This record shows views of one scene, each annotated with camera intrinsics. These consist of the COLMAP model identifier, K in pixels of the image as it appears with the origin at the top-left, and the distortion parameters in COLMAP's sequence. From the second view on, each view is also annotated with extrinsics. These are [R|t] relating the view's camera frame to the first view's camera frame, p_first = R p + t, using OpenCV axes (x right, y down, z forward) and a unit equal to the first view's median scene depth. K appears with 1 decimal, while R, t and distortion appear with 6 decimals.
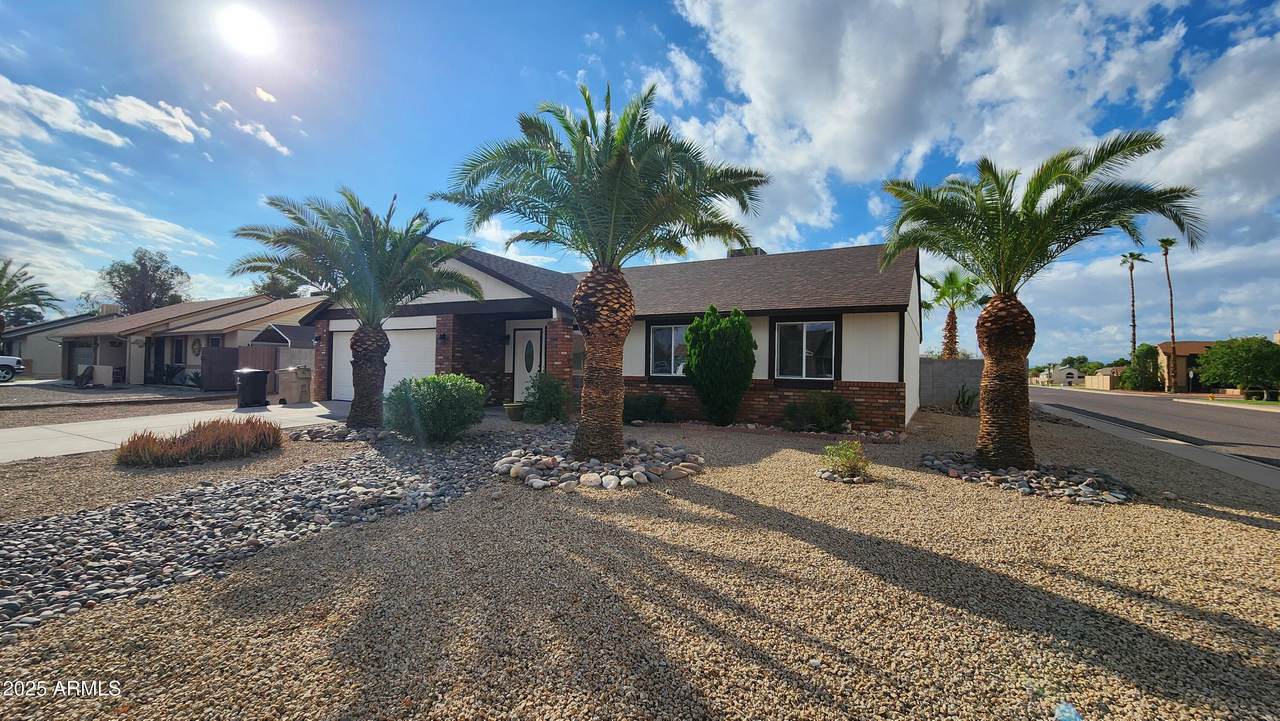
lens RADIAL K [[523.4, 0, 640.0], [0, 523.4, 360.5], [0, 0, 1]] dist [-0.000122, -0.000225]
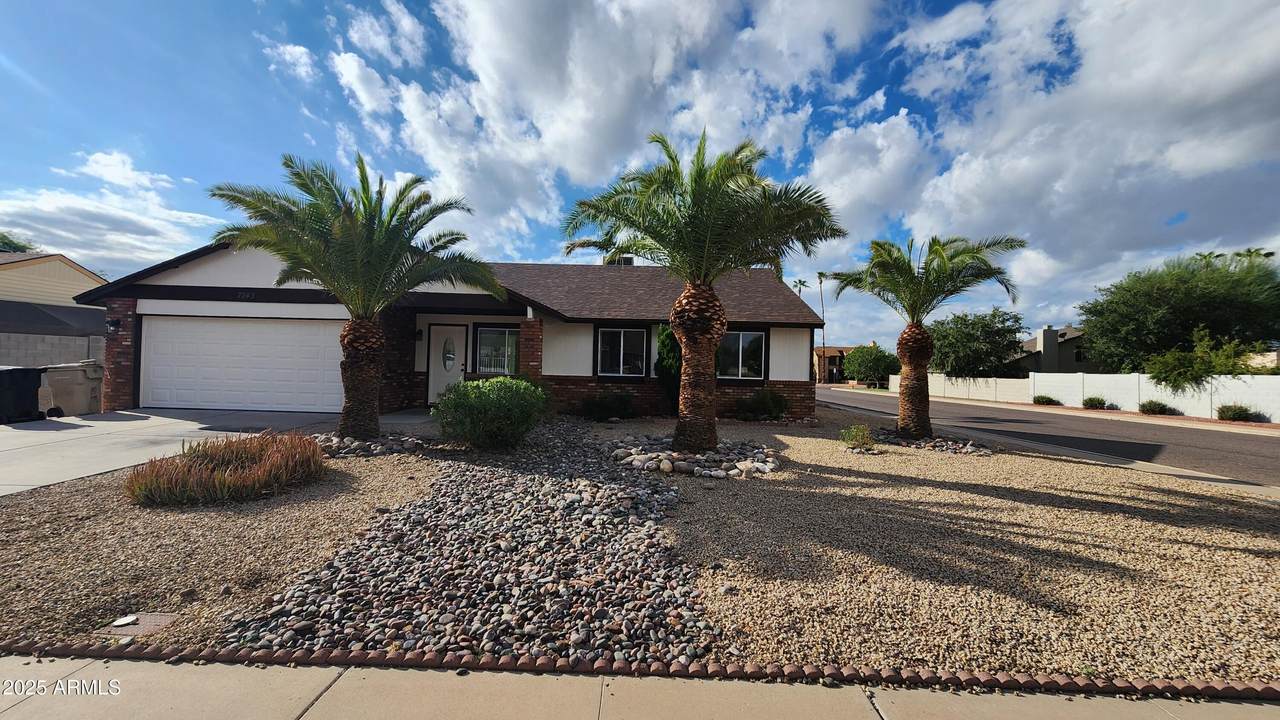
lens RADIAL K [[526.8, 0, 638.9], [0, 526.8, 356.7], [0, 0, 1]] dist [-0.000347, -0.000068]
pose [[0.882839, 0.014383, 0.469455, -0.430006], [-0.016377, 0.999866, 0.000166, -0.011026], [-0.469390, -0.007835, 0.882956, 0.021711]]
